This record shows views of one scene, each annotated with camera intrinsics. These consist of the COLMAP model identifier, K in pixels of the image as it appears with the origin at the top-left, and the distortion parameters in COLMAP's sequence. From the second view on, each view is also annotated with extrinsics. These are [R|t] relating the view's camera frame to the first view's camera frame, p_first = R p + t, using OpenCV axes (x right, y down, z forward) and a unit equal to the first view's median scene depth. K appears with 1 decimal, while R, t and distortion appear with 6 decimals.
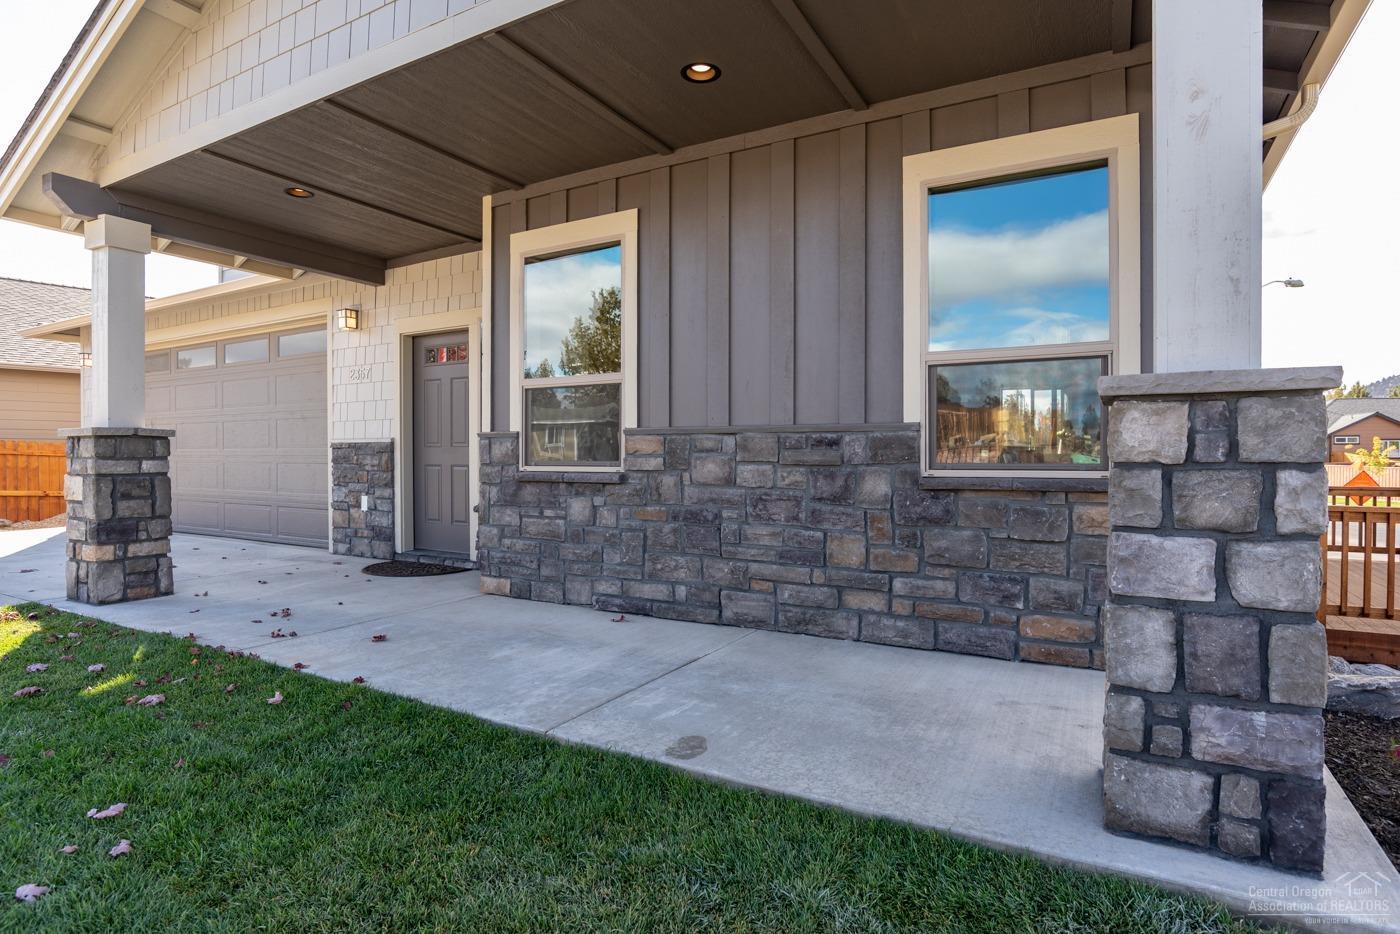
lens RADIAL K [[736.7, 0, 700.0], [0, 736.7, 467.0], [0, 0, 1]] dist [-0.024499, 0.000448]
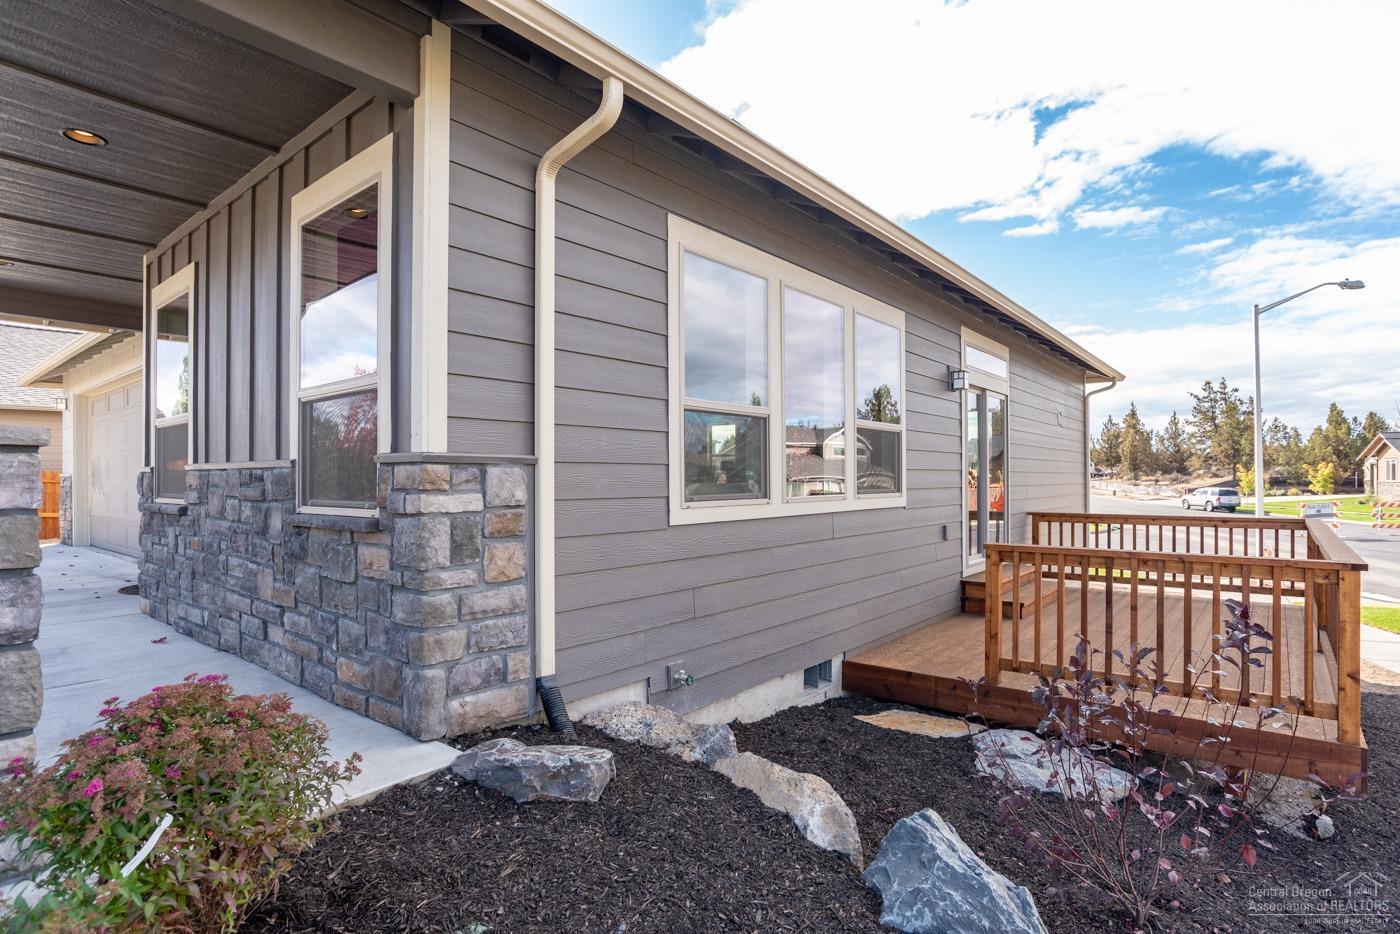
lens RADIAL K [[712.8, 0, 700.0], [0, 712.8, 467.0], [0, 0, 1]] dist [-0.023044, 0.001025]
pose [[0.985576, -0.006238, -0.169116, 0.874498], [0.000846, 0.999490, -0.031937, -0.014995], [0.169229, 0.031334, 0.985079, 0.125334]]
